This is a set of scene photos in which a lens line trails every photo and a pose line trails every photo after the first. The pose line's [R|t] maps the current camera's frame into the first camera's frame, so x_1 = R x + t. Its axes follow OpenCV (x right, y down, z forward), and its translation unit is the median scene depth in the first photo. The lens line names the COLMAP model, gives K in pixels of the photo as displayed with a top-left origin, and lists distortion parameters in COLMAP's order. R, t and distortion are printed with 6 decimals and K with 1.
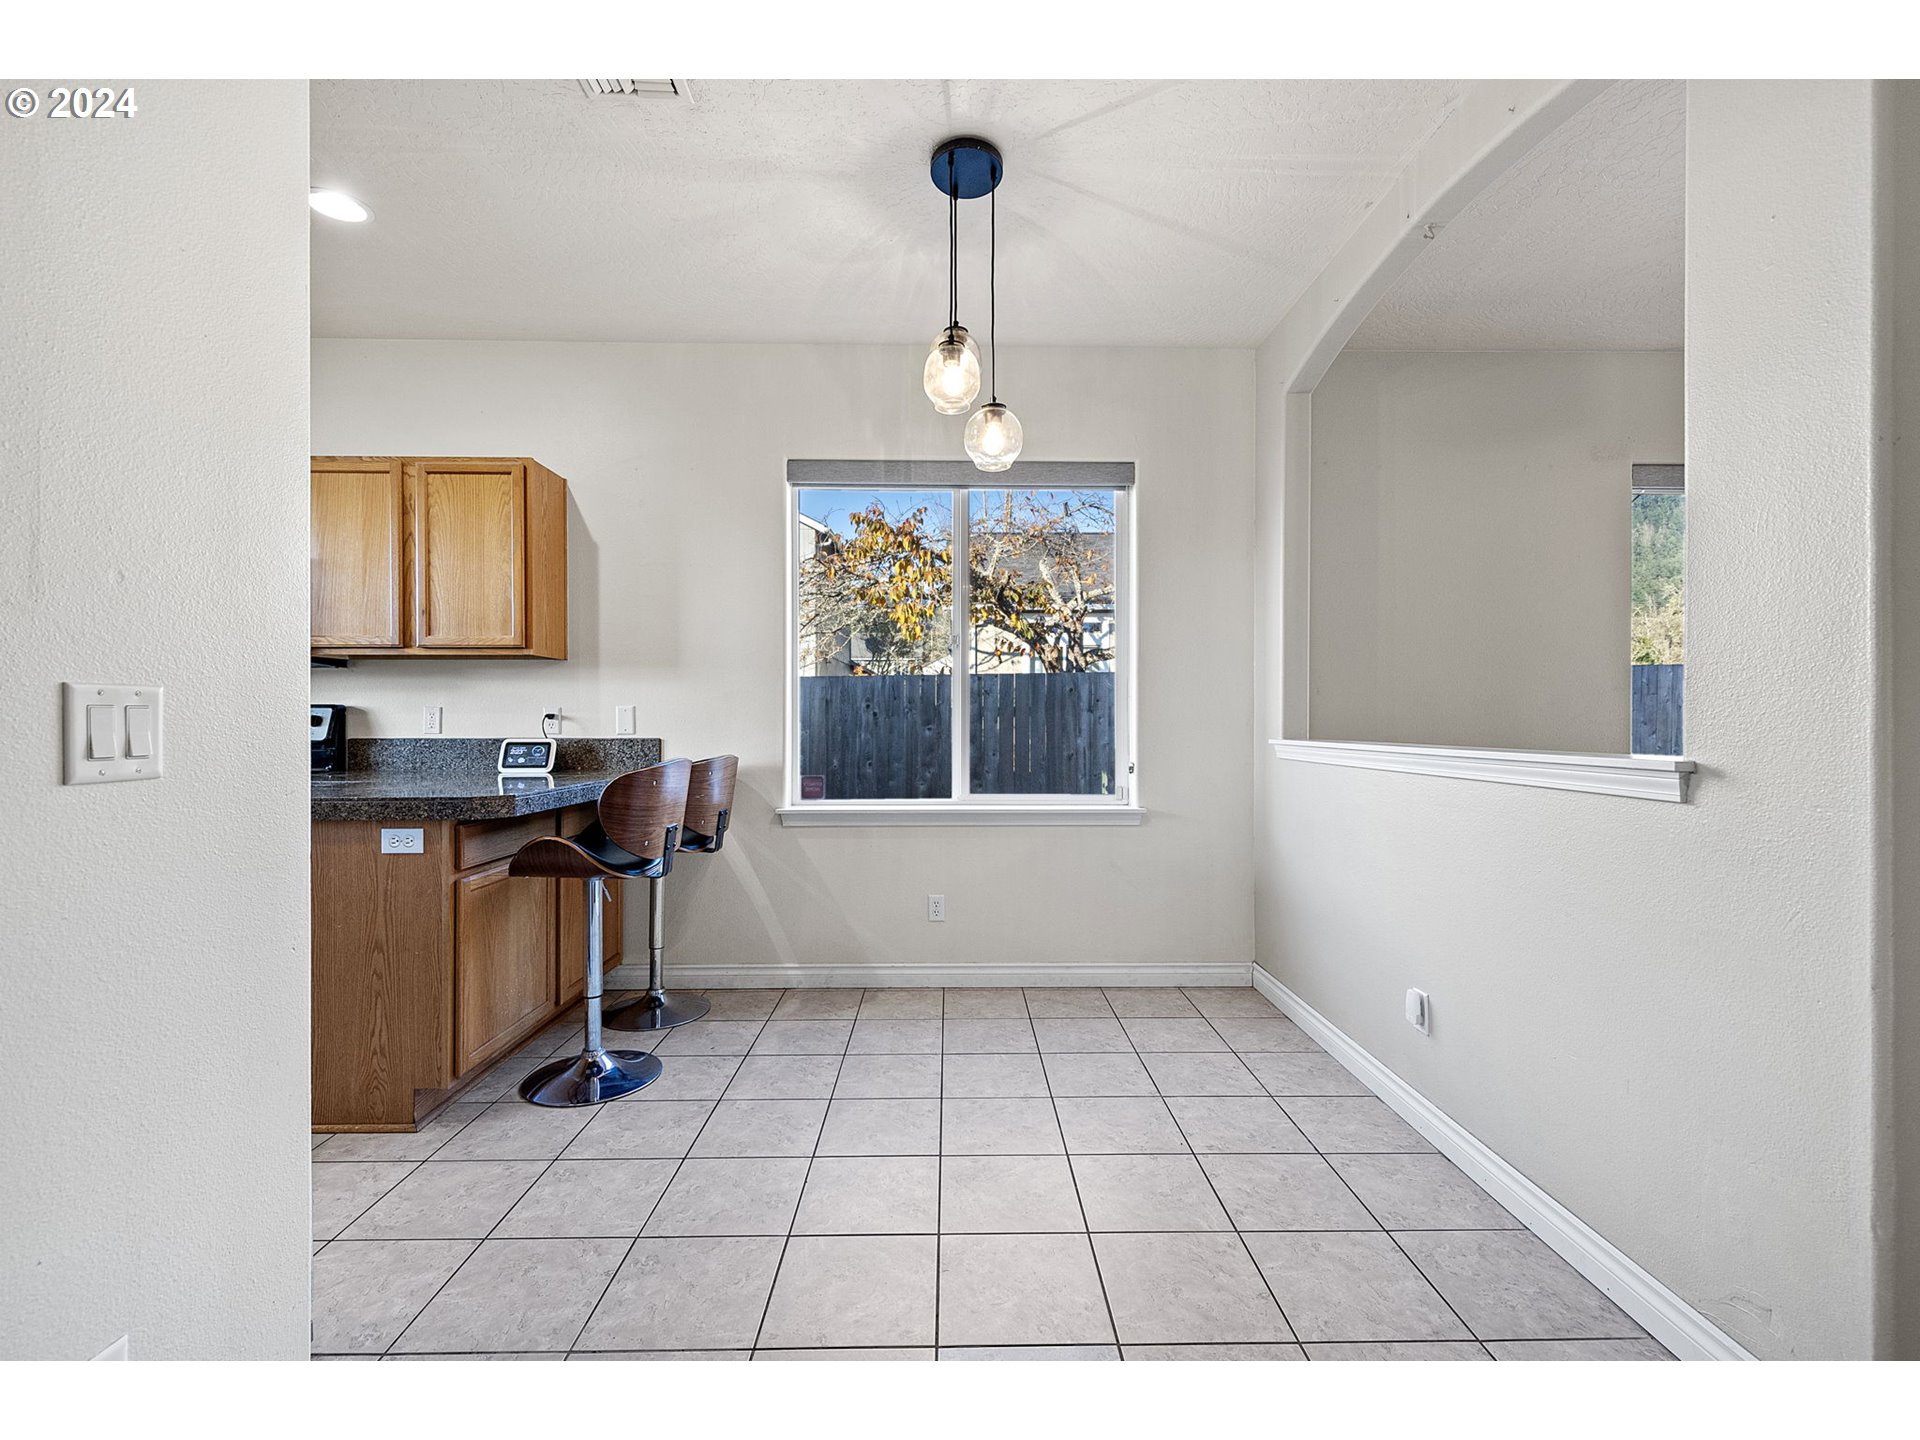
lens RADIAL K [[844.1, 0, 960.0], [0, 844.1, 720.0], [0, 0, 1]] dist [0.021943, -0.011412]
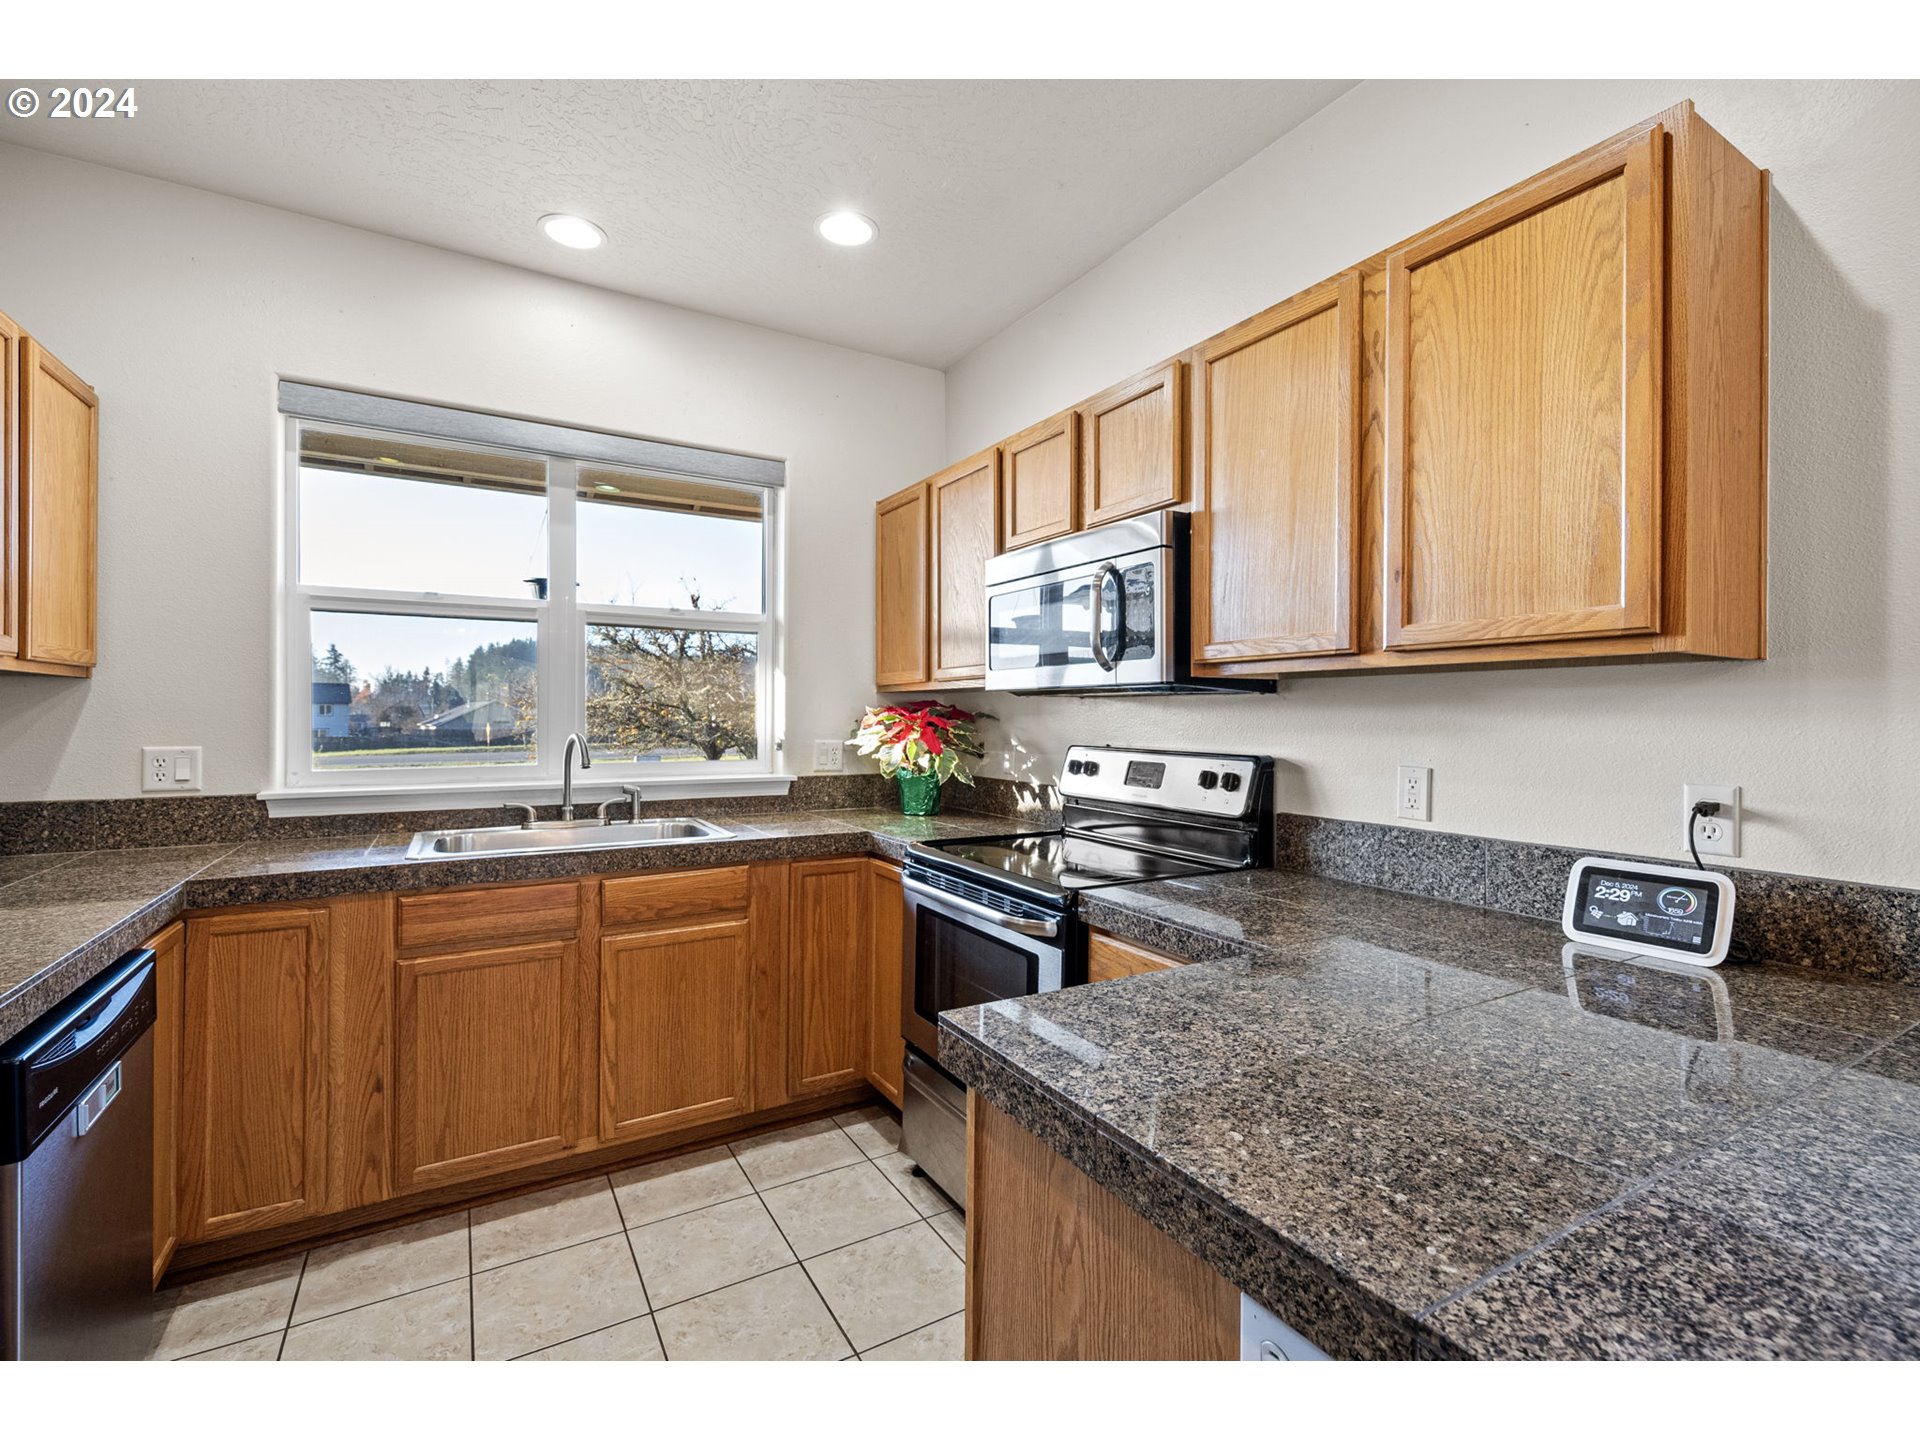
lens RADIAL K [[844.8, 0, 962.2], [0, 844.8, 714.3], [0, 0, 1]] dist [0.019012, -0.009301]
pose [[0.501112, 0.003064, -0.865377, -0.342435], [-0.010587, 0.999941, -0.002590, -0.046089], [0.865318, 0.010460, 0.501114, 0.552411]]
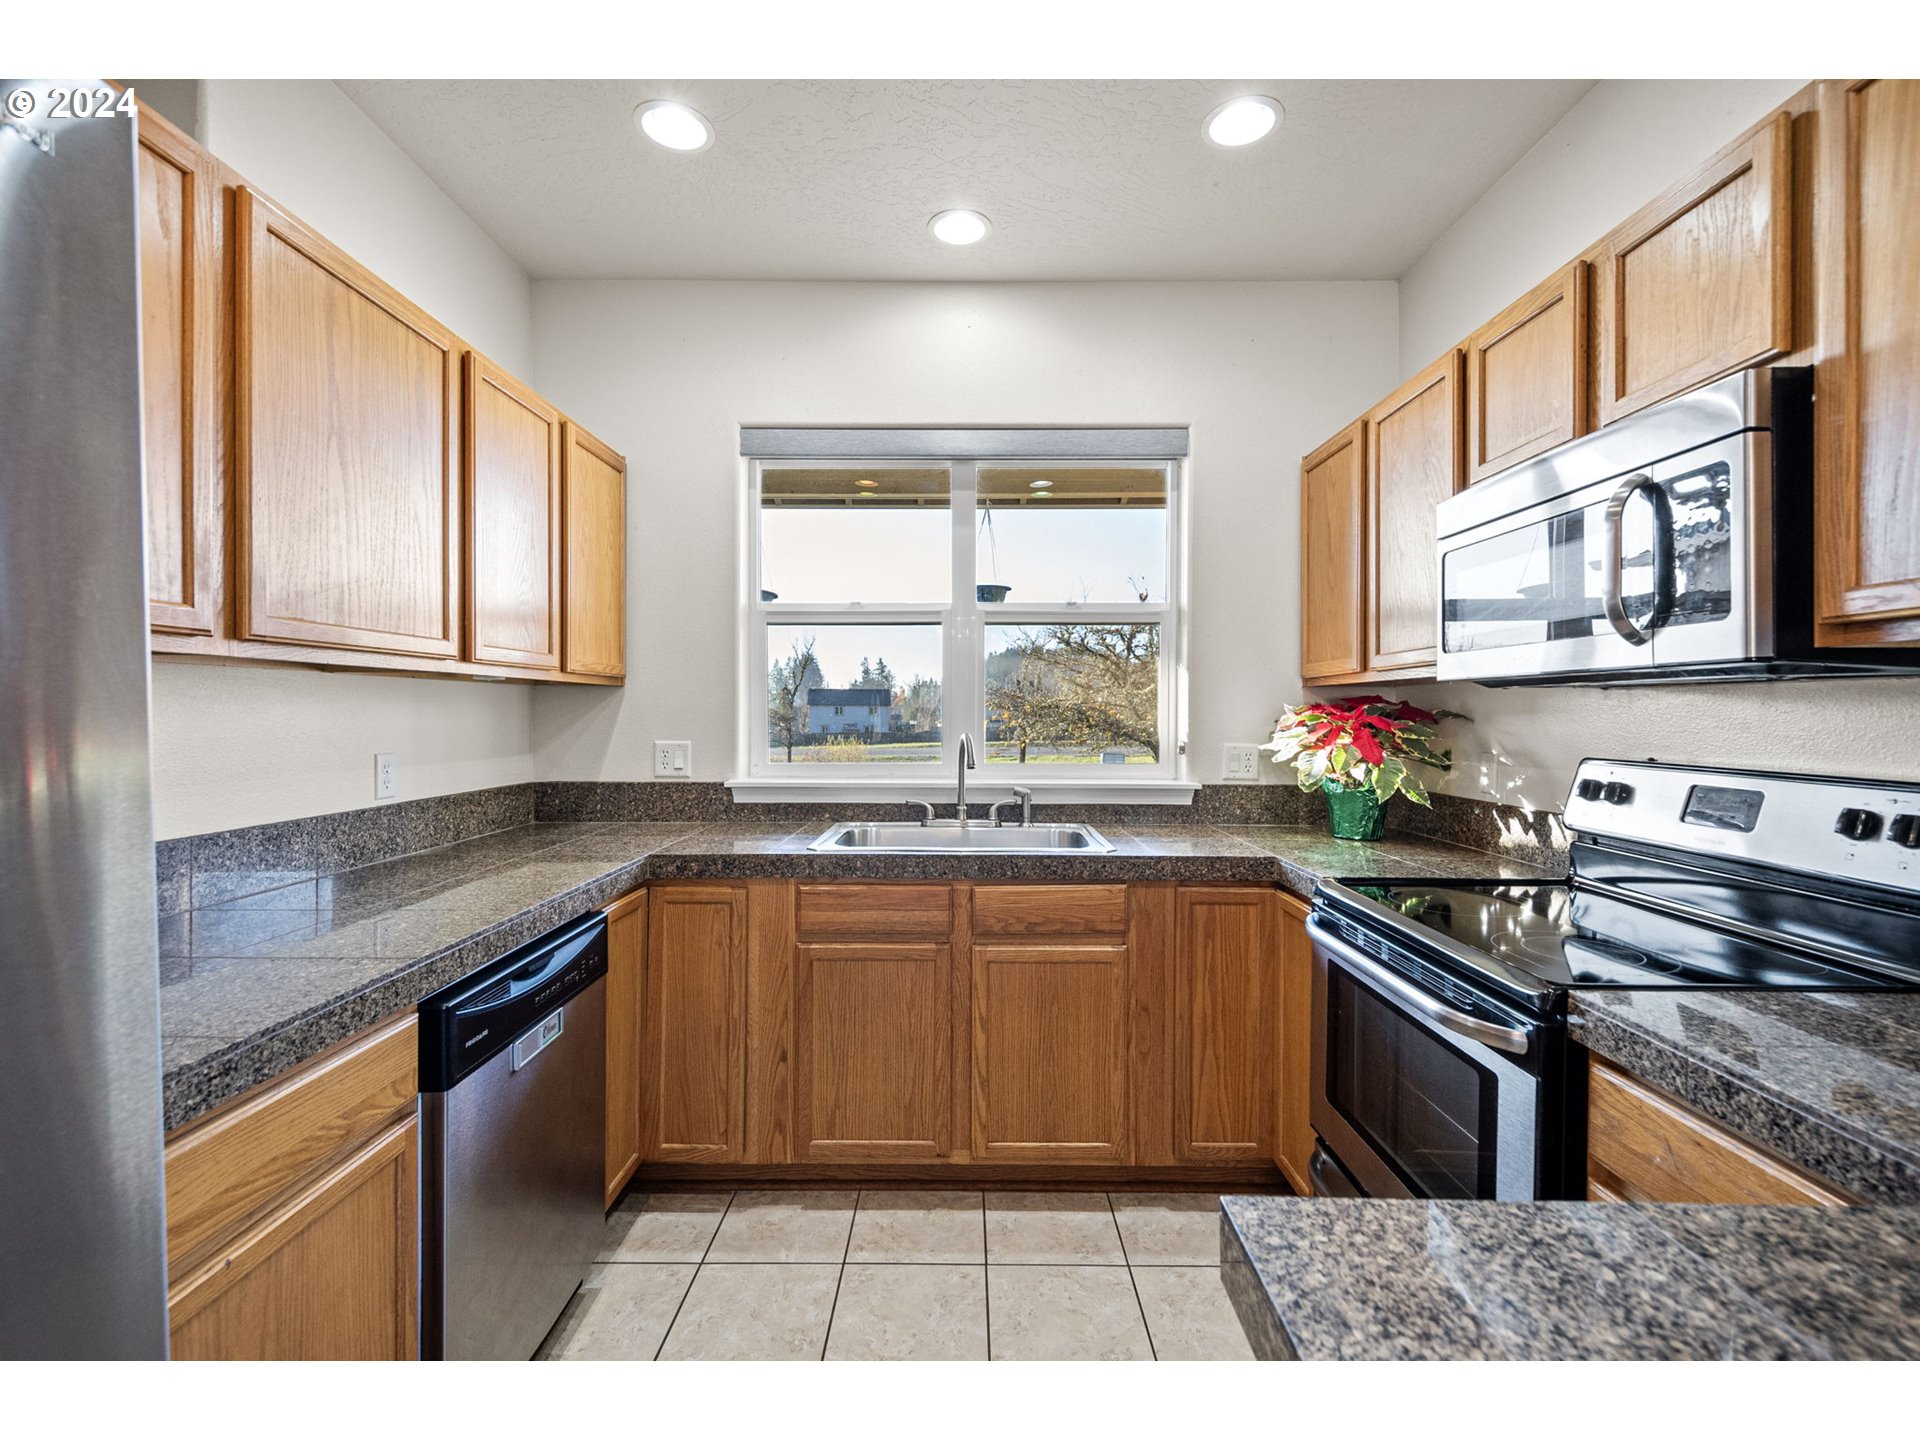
lens RADIAL K [[844.8, 0, 962.2], [0, 844.8, 714.3], [0, 0, 1]] dist [0.019012, -0.009301]
pose [[-0.015509, 0.003462, -0.999874, -0.421157], [-0.008299, 0.999959, 0.003591, -0.046867], [0.999845, 0.008354, -0.015480, 0.644643]]
